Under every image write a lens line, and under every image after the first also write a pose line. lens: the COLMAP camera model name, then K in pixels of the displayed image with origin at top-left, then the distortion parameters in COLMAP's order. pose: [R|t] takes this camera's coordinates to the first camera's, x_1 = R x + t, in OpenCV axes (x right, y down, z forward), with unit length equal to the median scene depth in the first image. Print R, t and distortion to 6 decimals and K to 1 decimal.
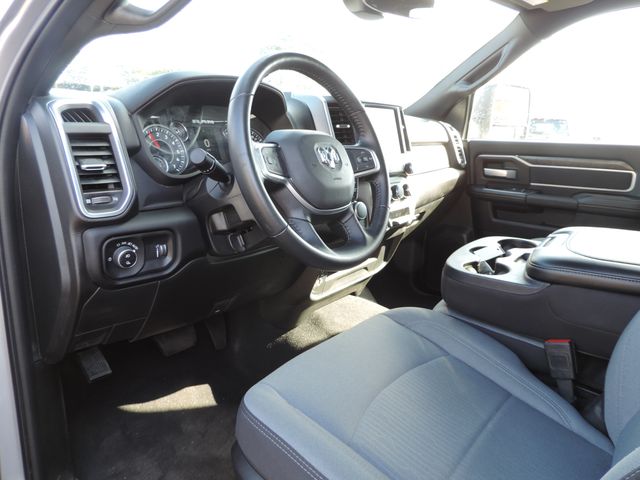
lens RADIAL K [[442.2, 0, 320.0], [0, 442.2, 240.0], [0, 0, 1]] dist [-0.029705, -0.000117]
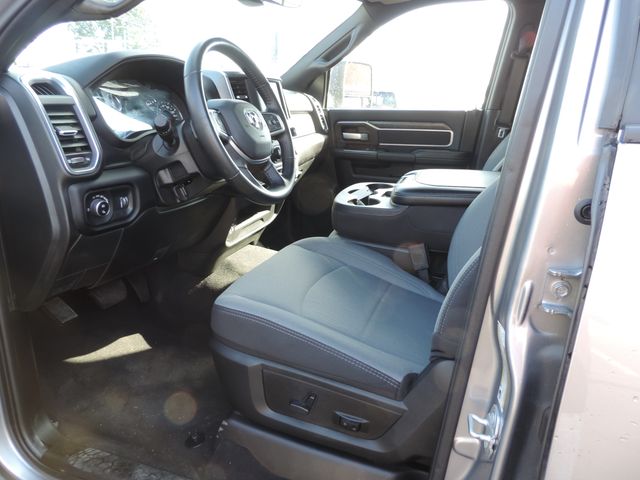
lens RADIAL K [[426.8, 0, 320.0], [0, 426.8, 240.0], [0, 0, 1]] dist [-0.053699, -0.000156]
pose [[0.944683, -0.108851, 0.309395, -0.192591], [0.087856, 0.992831, 0.081042, 0.070343], [-0.315999, -0.049377, 0.947474, -0.234480]]
